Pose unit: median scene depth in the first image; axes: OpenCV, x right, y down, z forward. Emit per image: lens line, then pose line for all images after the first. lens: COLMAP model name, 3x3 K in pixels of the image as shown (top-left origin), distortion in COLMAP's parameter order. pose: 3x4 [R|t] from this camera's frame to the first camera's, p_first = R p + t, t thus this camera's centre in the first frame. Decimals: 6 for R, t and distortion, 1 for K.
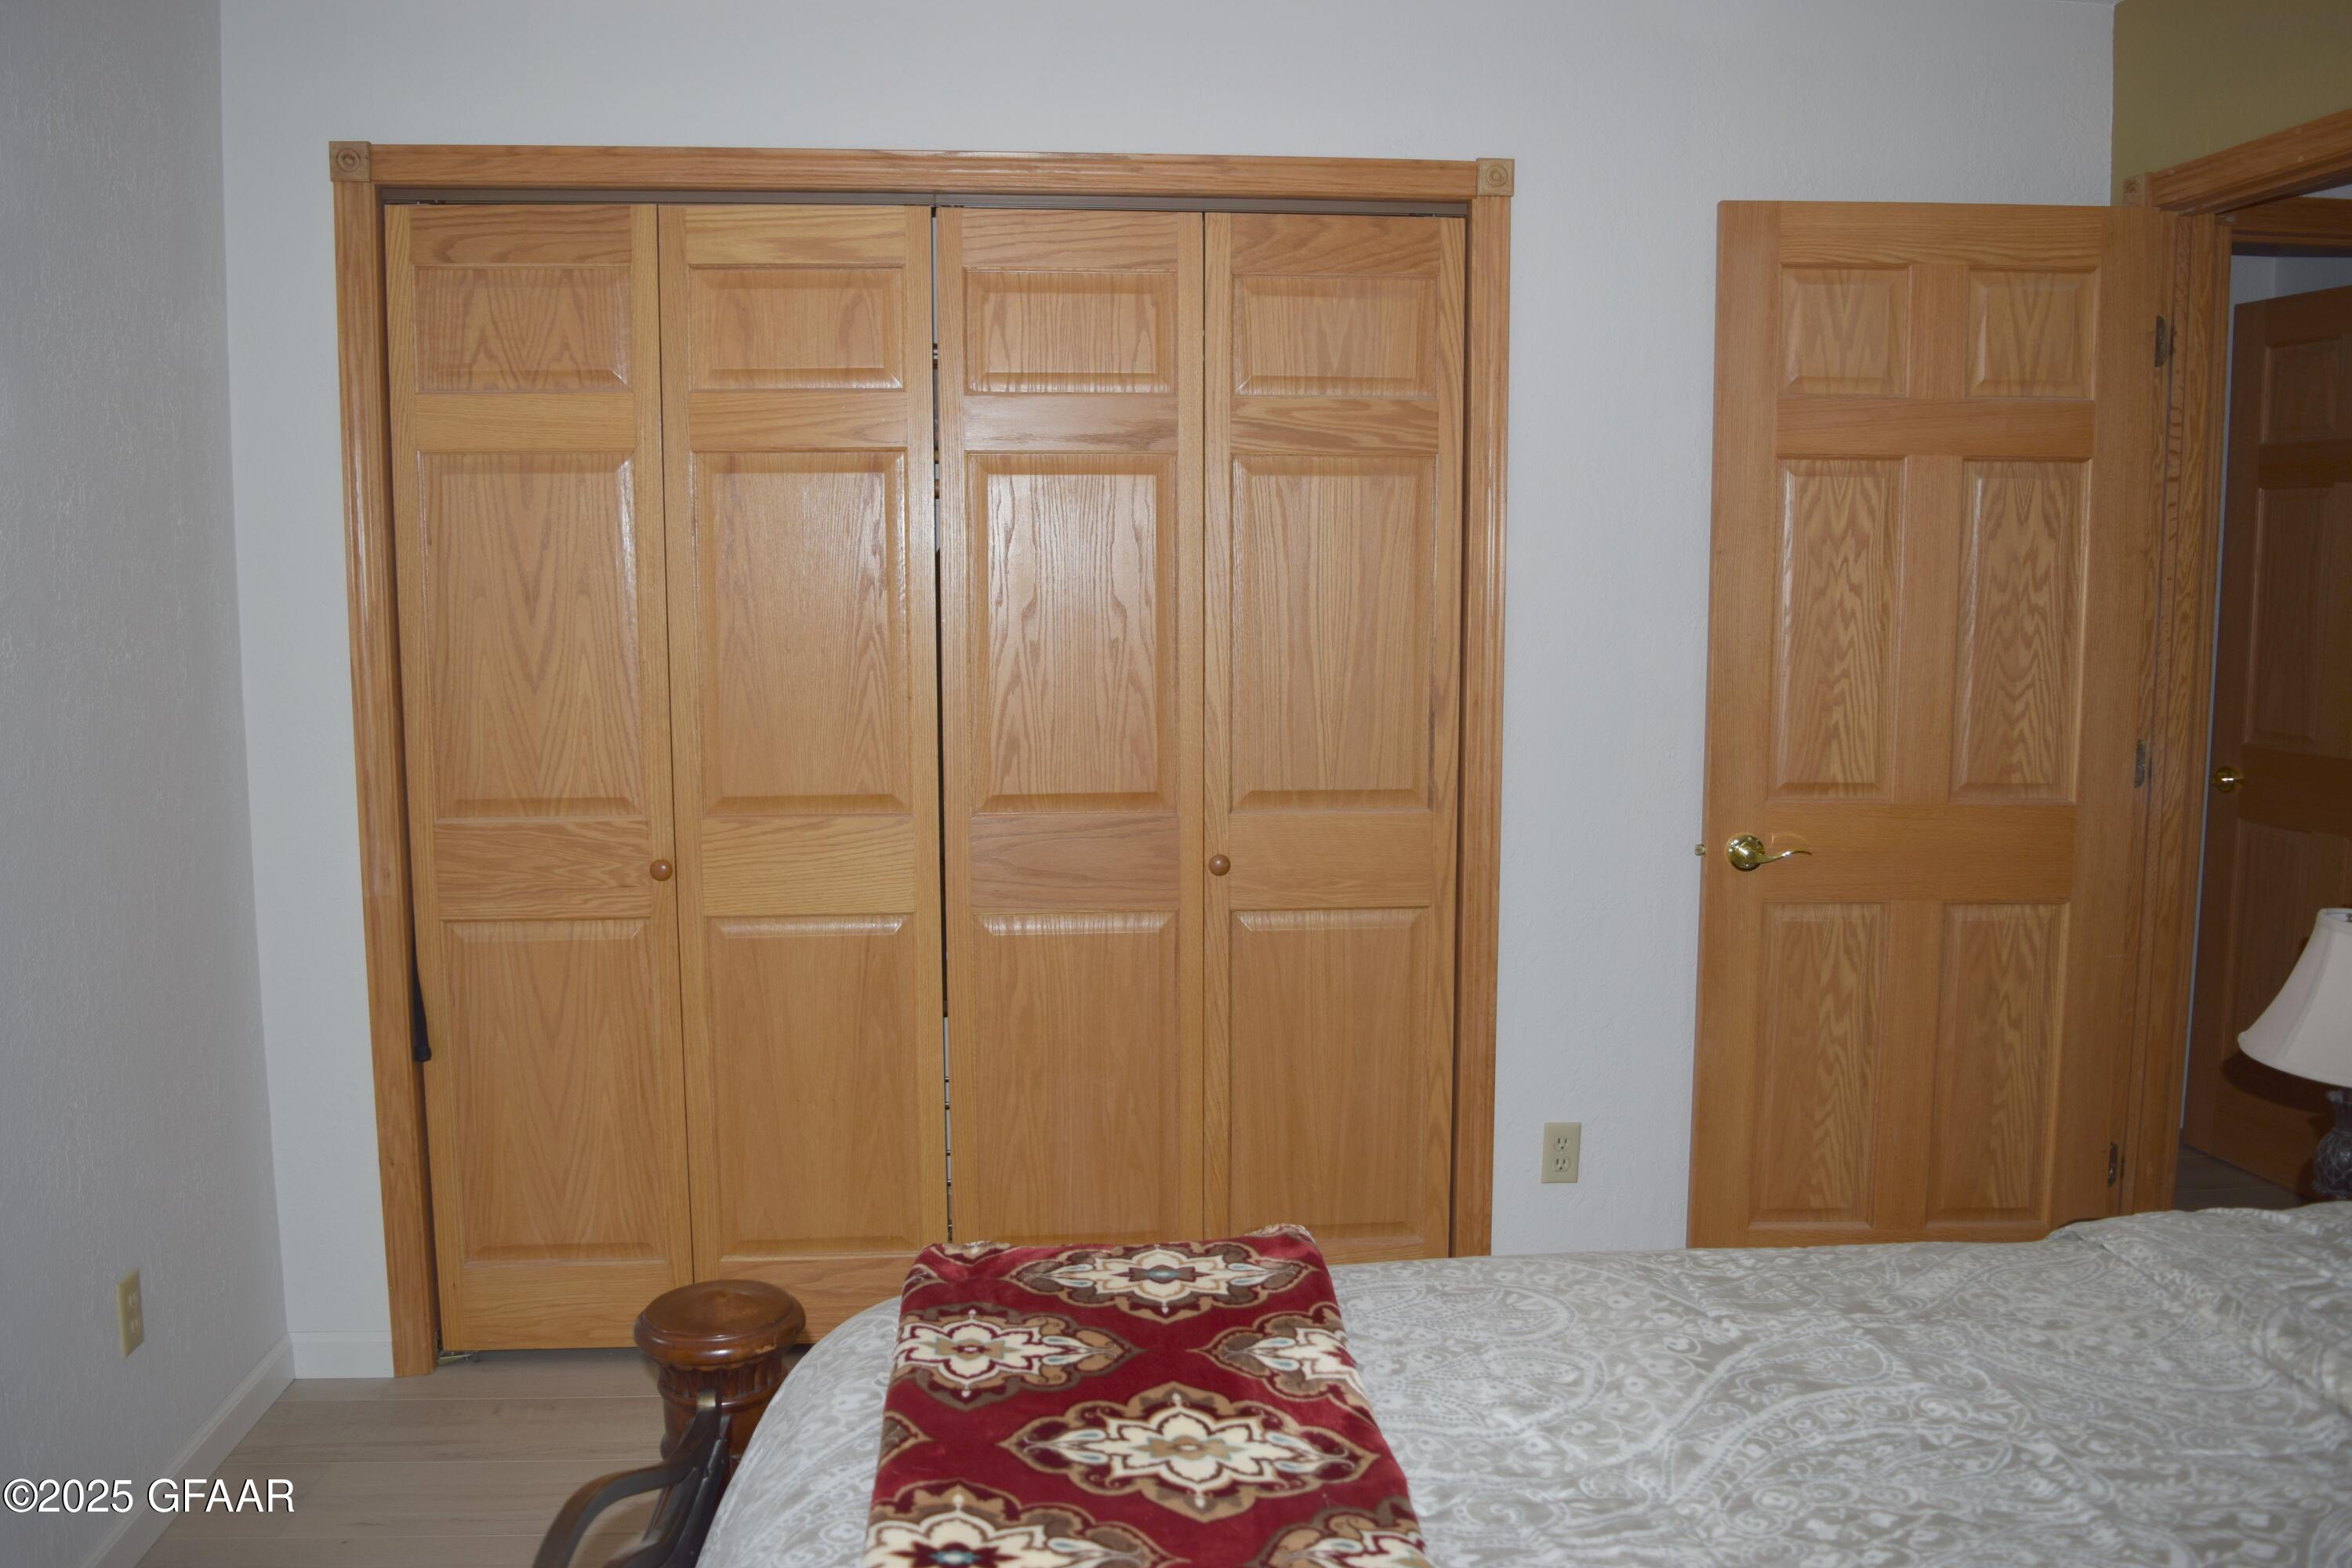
lens RADIAL K [[1830.4, 0, 1185.8], [0, 1830.4, 784.4], [0, 0, 1]] dist [-0.106348, 0.030869]
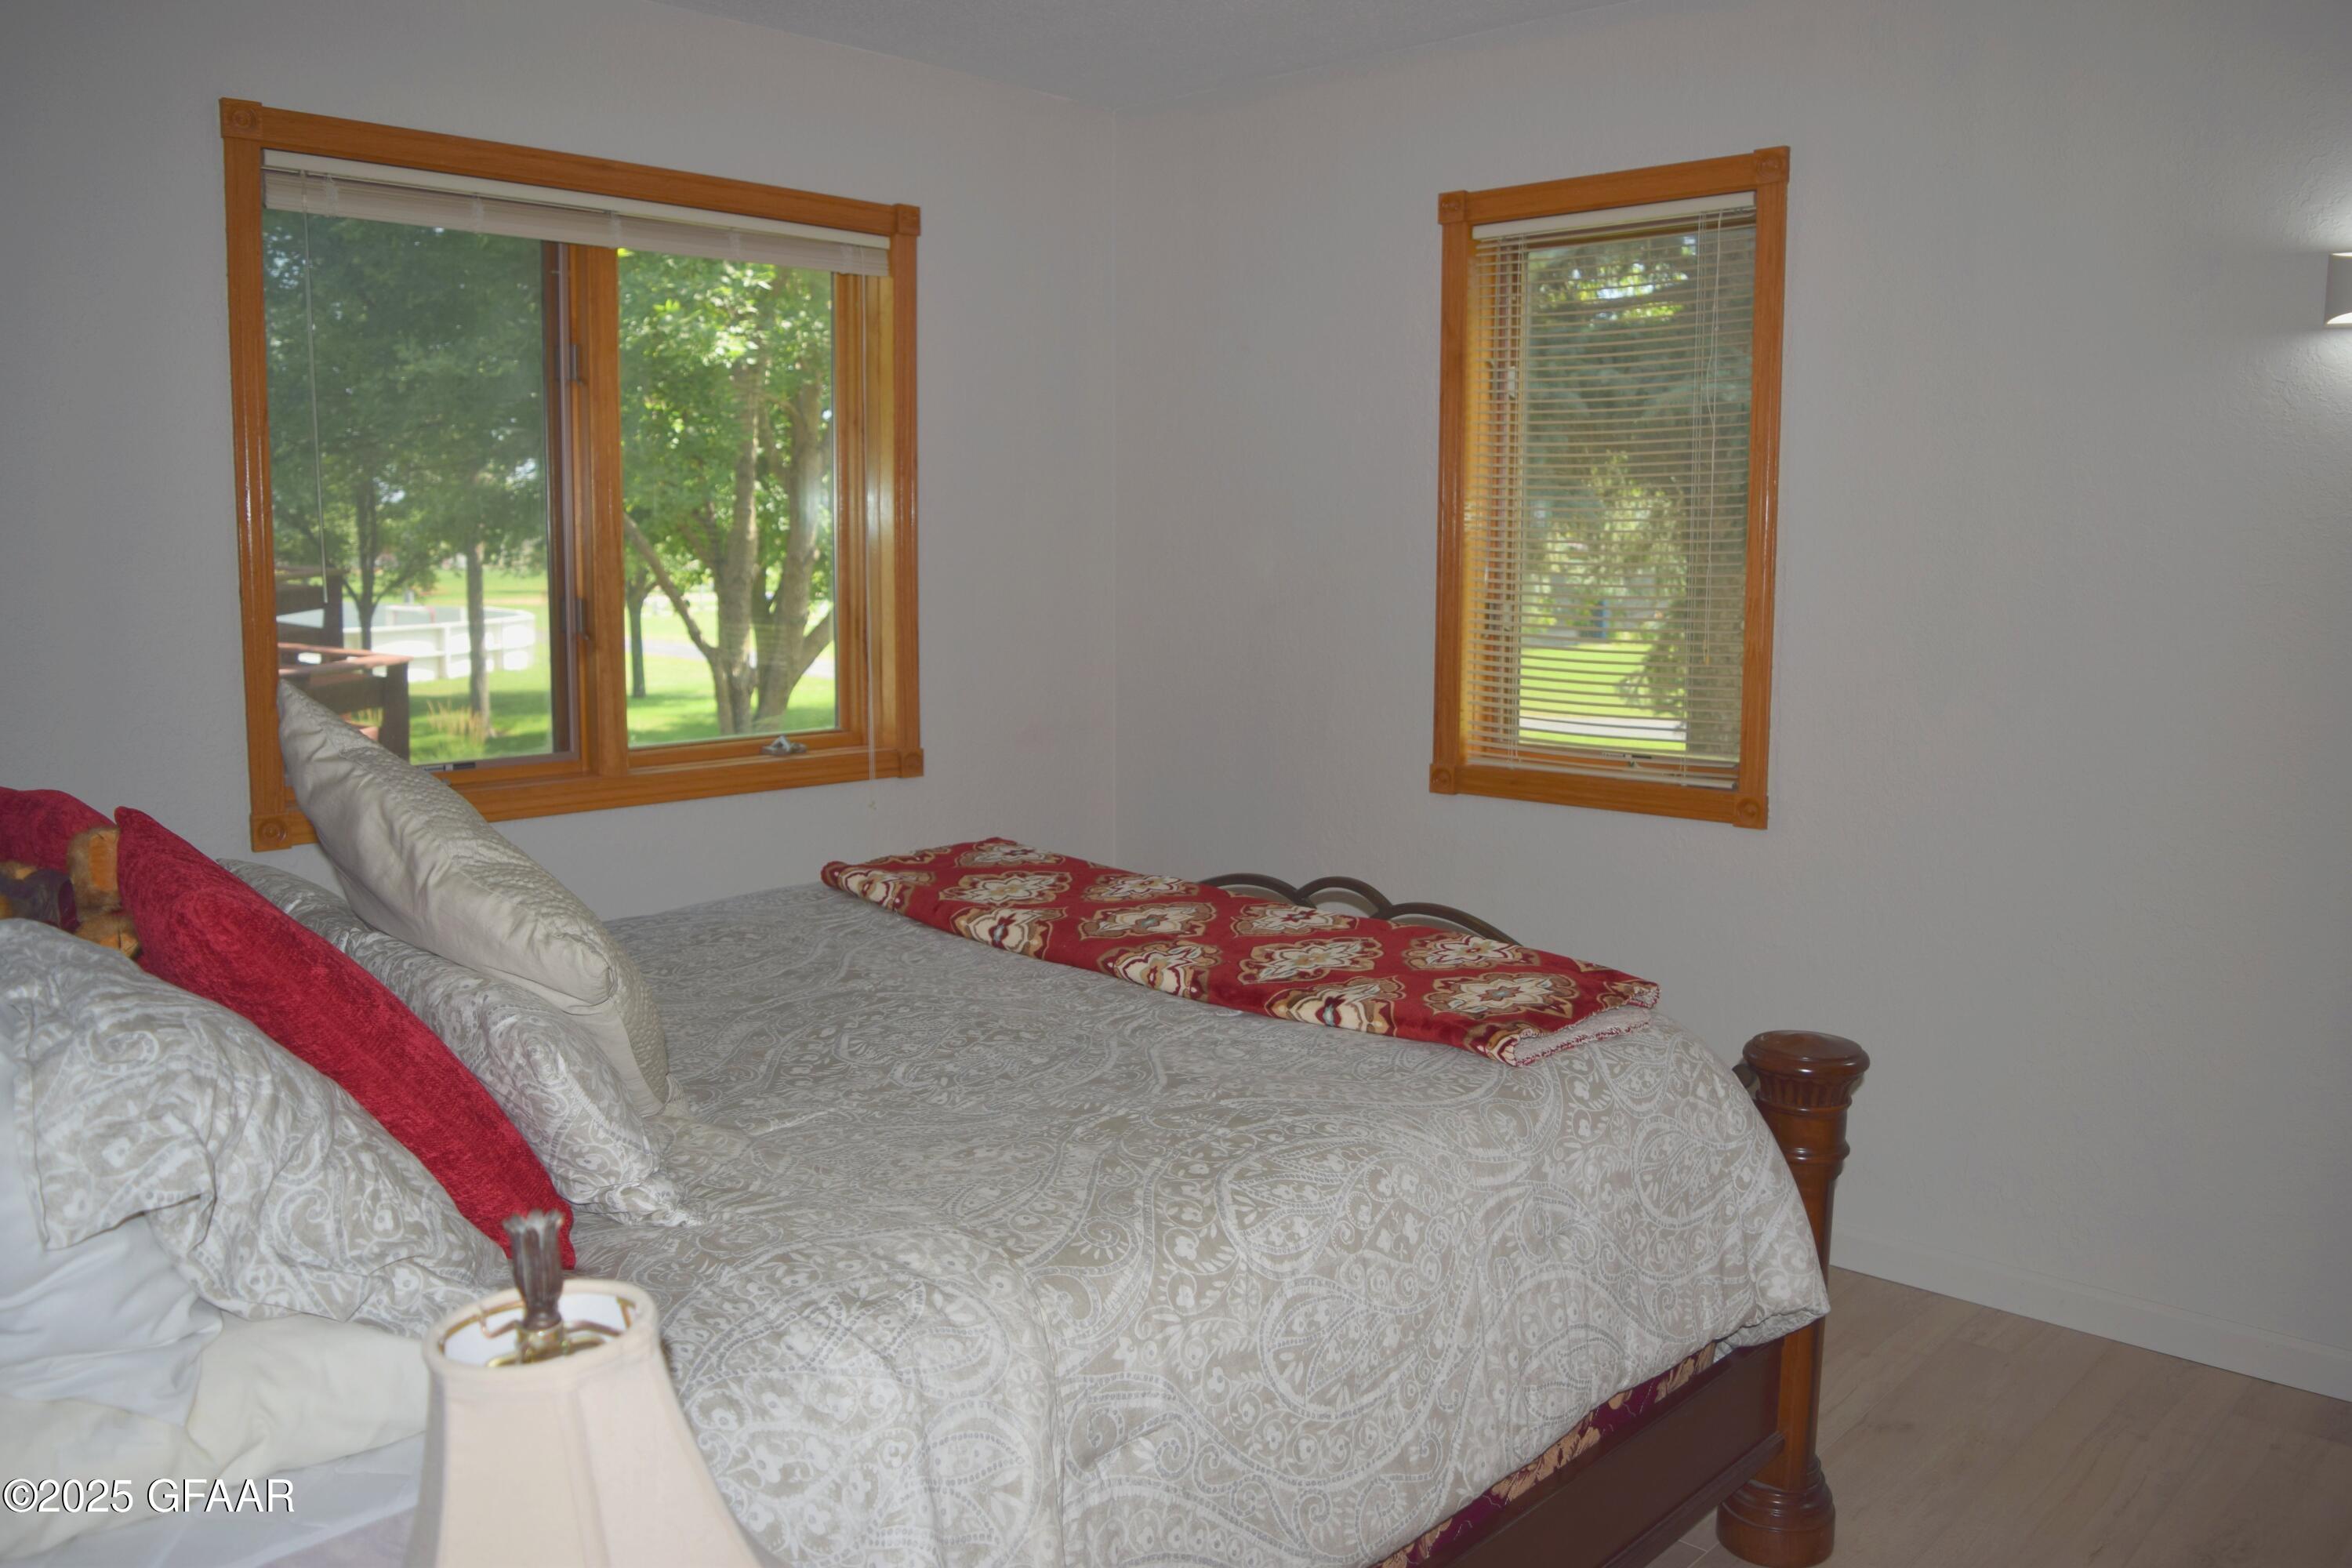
lens RADIAL K [[1830.4, 0, 1185.8], [0, 1830.4, 784.4], [0, 0, 1]] dist [-0.106348, 0.030869]
pose [[-0.749981, 0.079600, -0.656653, 1.037717], [-0.085971, 0.972582, 0.216086, -0.169746], [0.655849, 0.218513, -0.722575, 1.730311]]
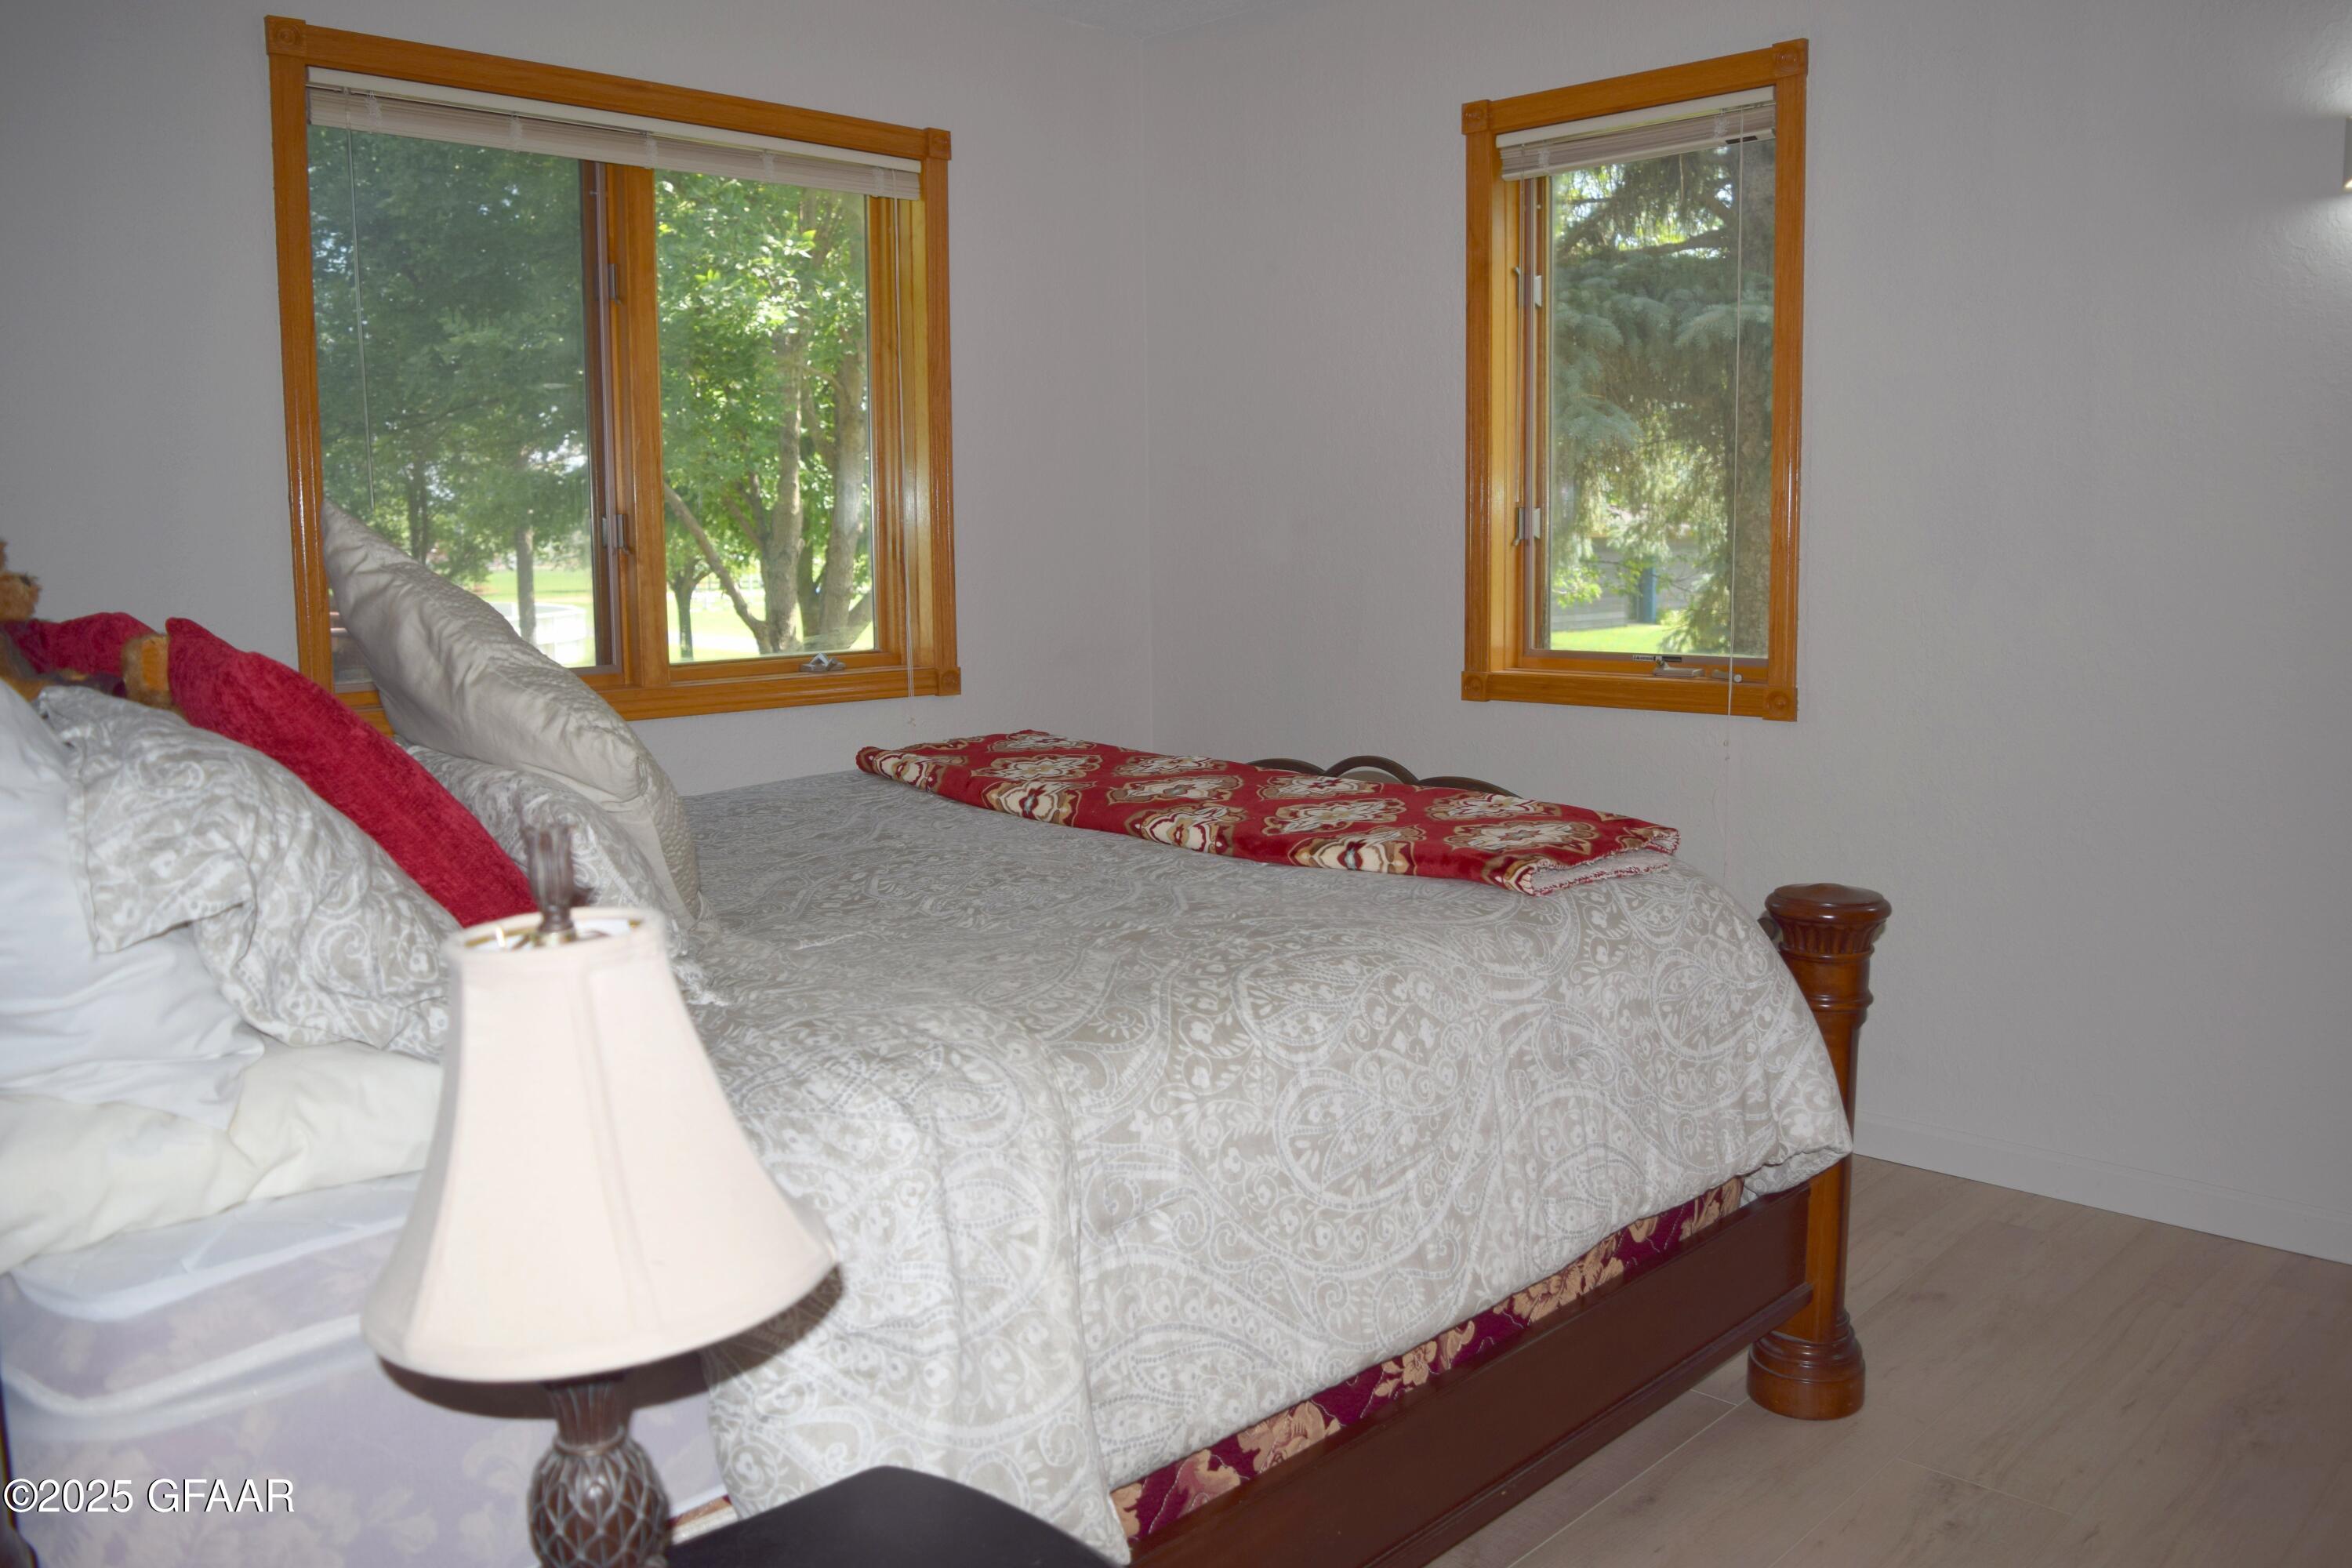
lens RADIAL K [[1830.4, 0, 1185.8], [0, 1830.4, 784.4], [0, 0, 1]] dist [-0.106348, 0.030869]
pose [[-0.766537, 0.091794, -0.635605, 1.047691], [-0.068139, 0.972520, 0.222627, -0.072006], [0.638575, 0.213961, -0.739218, 1.785565]]
